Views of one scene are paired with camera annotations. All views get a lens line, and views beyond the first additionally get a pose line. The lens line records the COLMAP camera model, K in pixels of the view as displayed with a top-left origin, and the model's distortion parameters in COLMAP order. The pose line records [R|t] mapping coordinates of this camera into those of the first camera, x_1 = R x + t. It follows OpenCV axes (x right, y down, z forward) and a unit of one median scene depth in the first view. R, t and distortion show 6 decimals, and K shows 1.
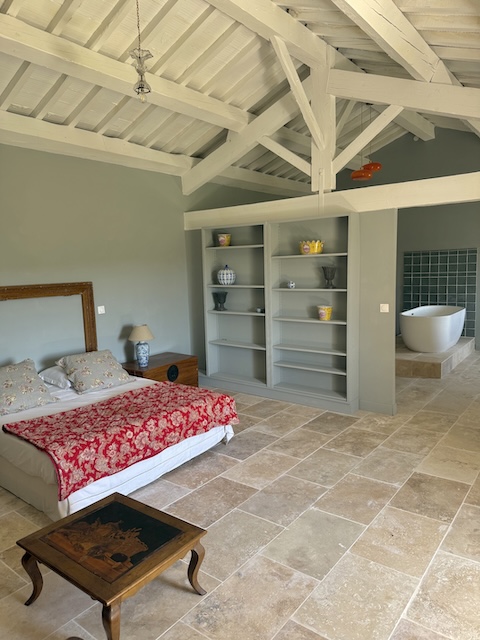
lens RADIAL K [[442.4, 0, 240.0], [0, 442.4, 320.0], [0, 0, 1]] dist [0.052803, -0.084851]
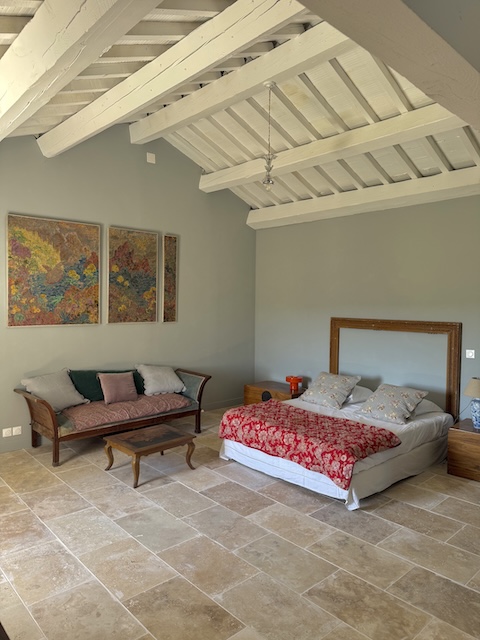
lens RADIAL K [[442.4, 0, 240.0], [0, 442.4, 320.0], [0, 0, 1]] dist [0.052803, -0.084851]
pose [[-0.140725, 0.081626, -0.986678, 1.020535], [-0.134003, 0.985854, 0.100670, -0.188496], [0.980938, 0.146384, -0.127796, 1.001530]]
